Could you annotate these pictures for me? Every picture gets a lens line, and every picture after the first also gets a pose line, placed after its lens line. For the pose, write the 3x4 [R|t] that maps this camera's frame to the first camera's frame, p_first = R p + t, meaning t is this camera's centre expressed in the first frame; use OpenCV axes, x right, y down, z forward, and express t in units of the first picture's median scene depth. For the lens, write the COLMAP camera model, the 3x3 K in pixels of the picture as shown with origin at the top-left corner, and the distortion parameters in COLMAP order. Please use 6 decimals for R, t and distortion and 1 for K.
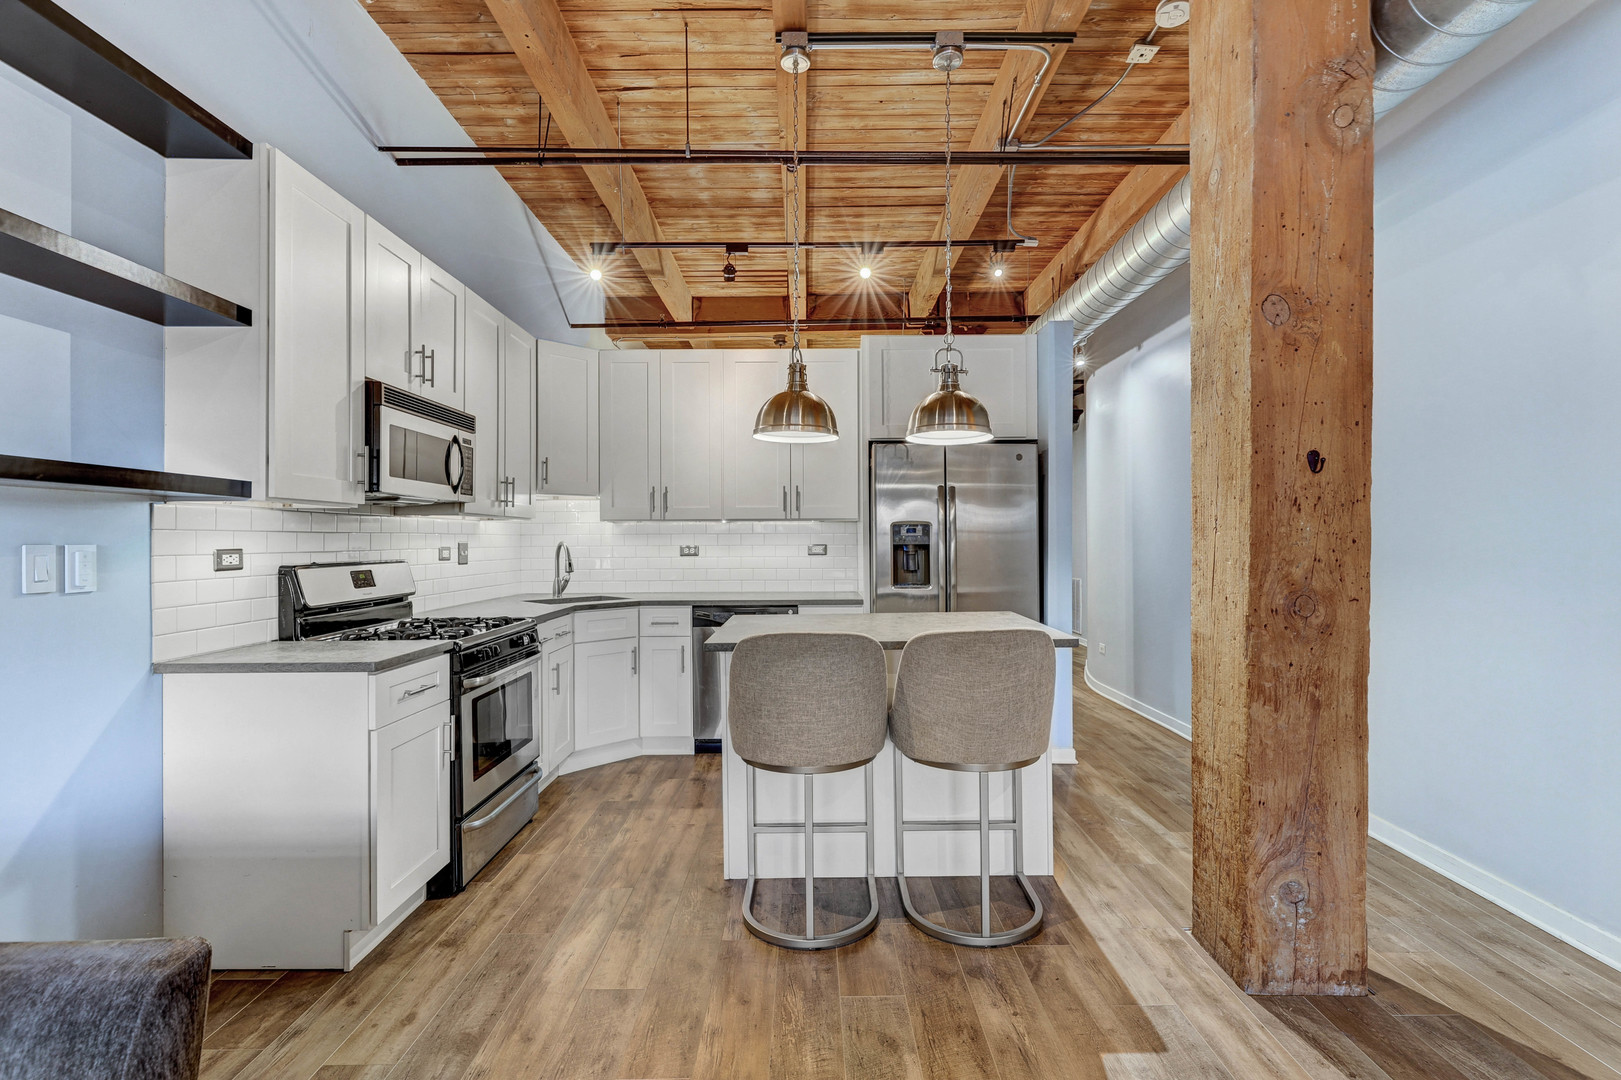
lens RADIAL K [[761.3, 0, 810.5], [0, 761.3, 534.5], [0, 0, 1]] dist [0.000123, -0.000237]
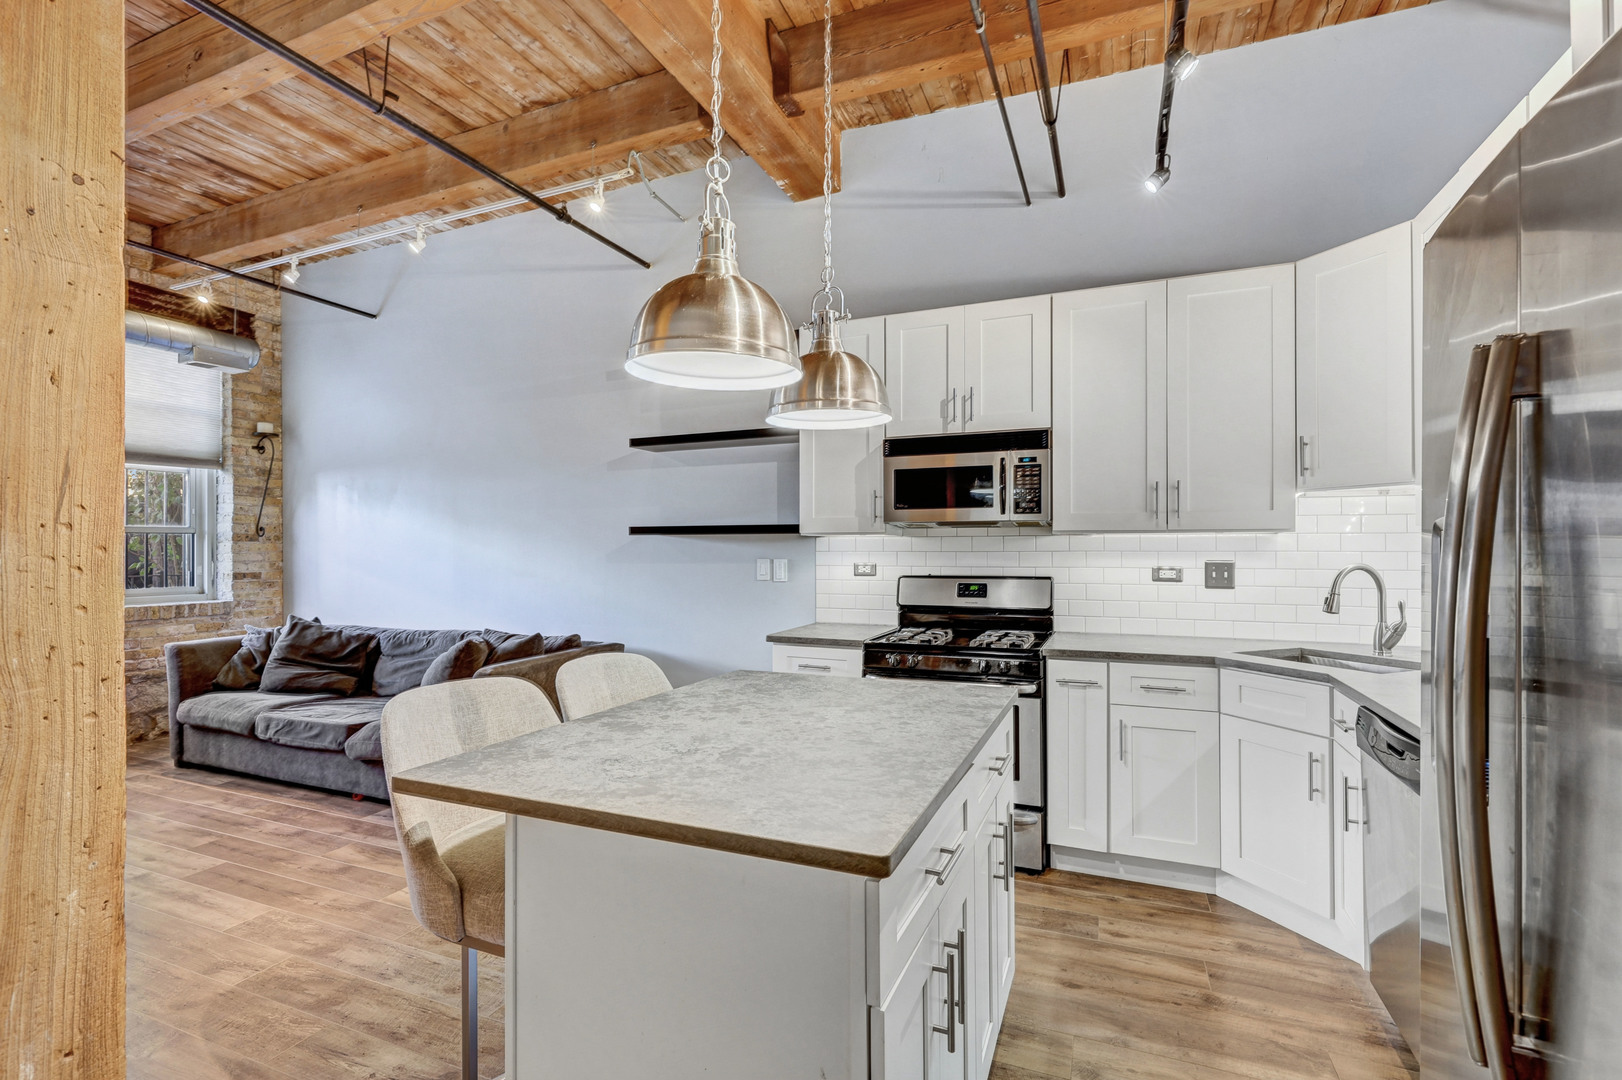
lens RADIAL K [[741.8, 0, 811.0], [0, 741.8, 540.0], [0, 0, 1]] dist [0.000063, 0.000143]
pose [[-0.395782, -0.006145, -0.918324, 0.856000], [0.012007, 0.999858, -0.011865, -0.014155], [0.918266, -0.015722, -0.395652, 1.777798]]
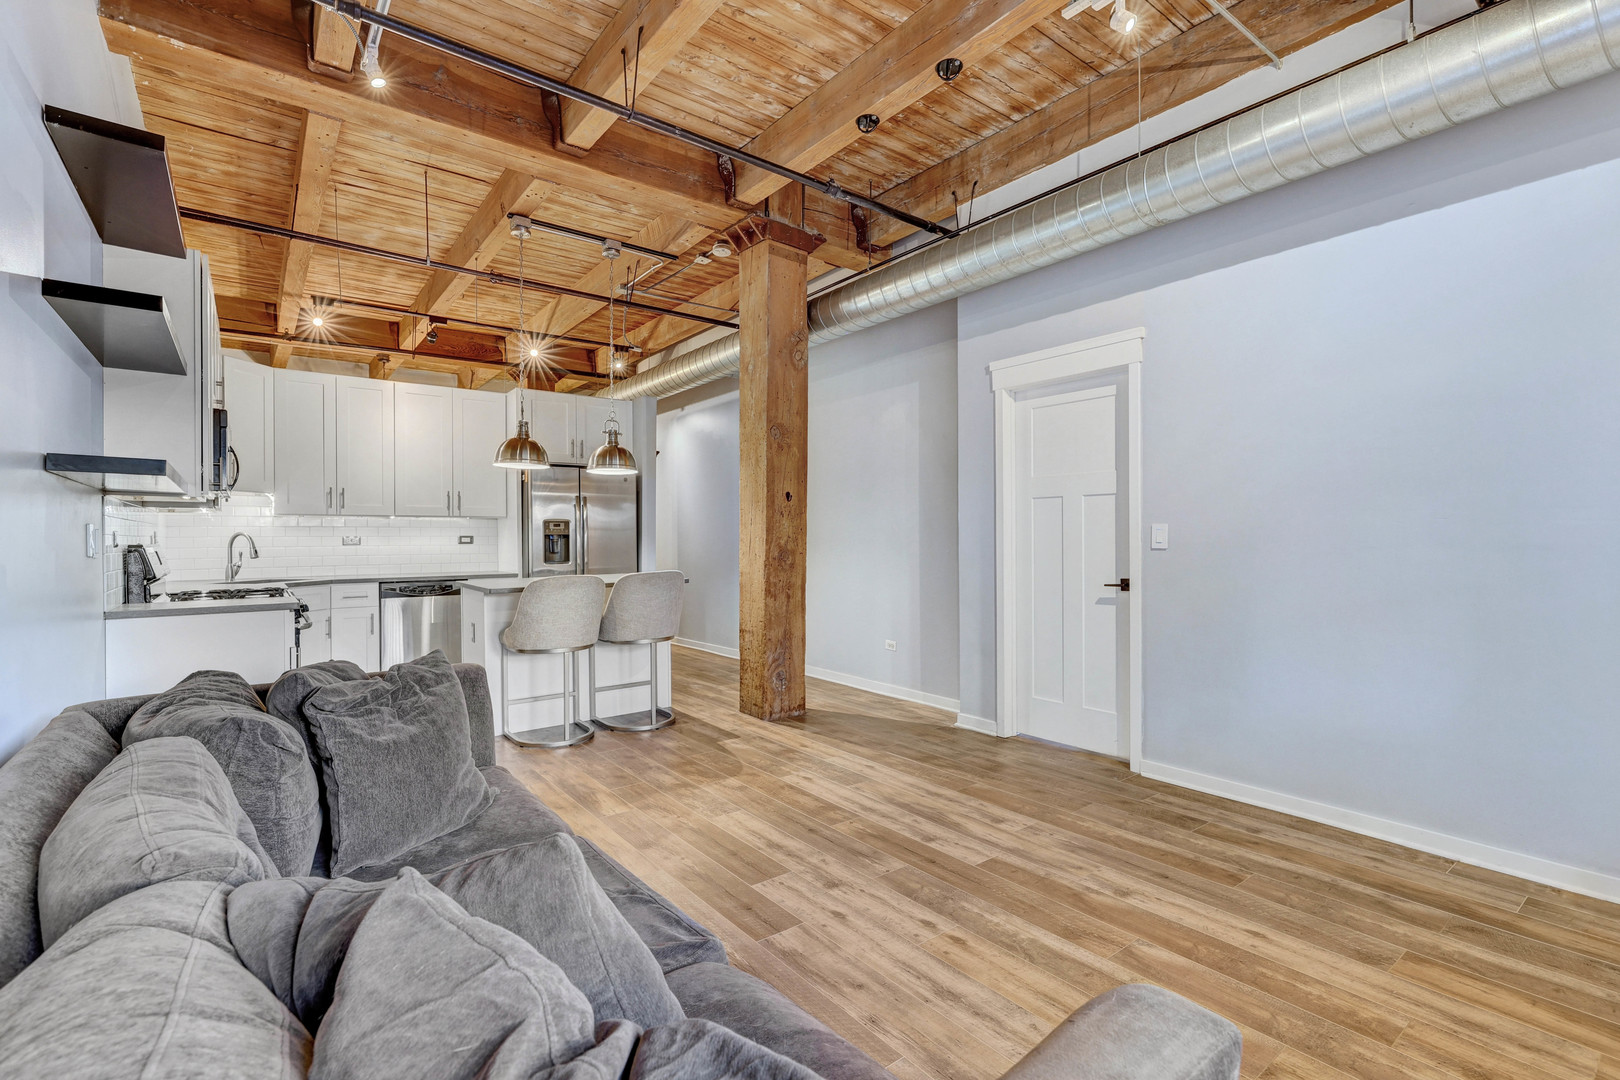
lens RADIAL K [[740.8, 0, 810.0], [0, 740.8, 540.0], [0, 0, 1]] dist [0.000063, 0.000143]
pose [[0.794809, -0.001895, 0.606856, -0.695763], [-0.001738, 0.999984, 0.005400, 0.029164], [-0.606857, -0.005347, 0.794793, -0.893073]]
